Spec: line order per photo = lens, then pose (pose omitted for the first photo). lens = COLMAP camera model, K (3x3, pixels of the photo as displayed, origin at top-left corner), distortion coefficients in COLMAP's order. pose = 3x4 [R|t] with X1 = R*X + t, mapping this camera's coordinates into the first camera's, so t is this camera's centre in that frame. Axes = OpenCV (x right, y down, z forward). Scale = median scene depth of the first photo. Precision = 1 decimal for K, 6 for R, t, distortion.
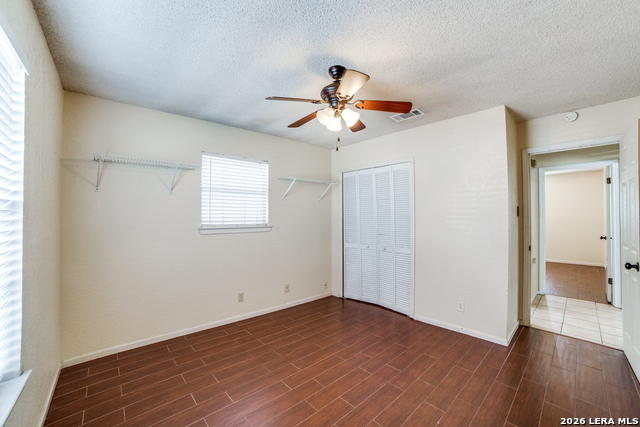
lens RADIAL K [[261.6, 0, 321.4], [0, 261.6, 215.4], [0, 0, 1]] dist [-0.103195, 0.040382]
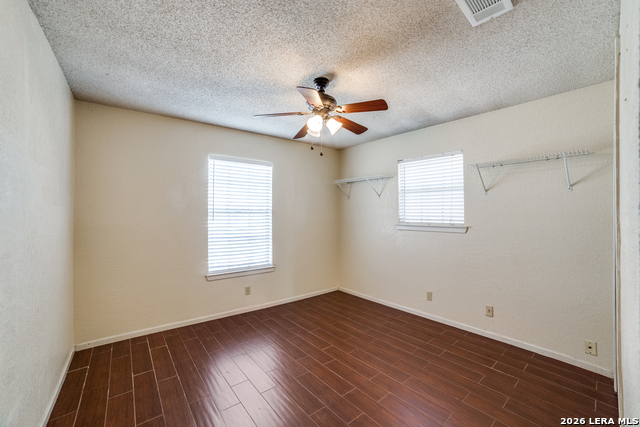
lens RADIAL K [[261.6, 0, 321.4], [0, 261.6, 215.4], [0, 0, 1]] dist [-0.103195, 0.040382]
pose [[-0.055549, 0.008112, -0.998423, 0.789332], [0.001269, 0.999967, 0.008054, -0.003520], [0.998455, -0.000820, -0.055558, 0.719529]]
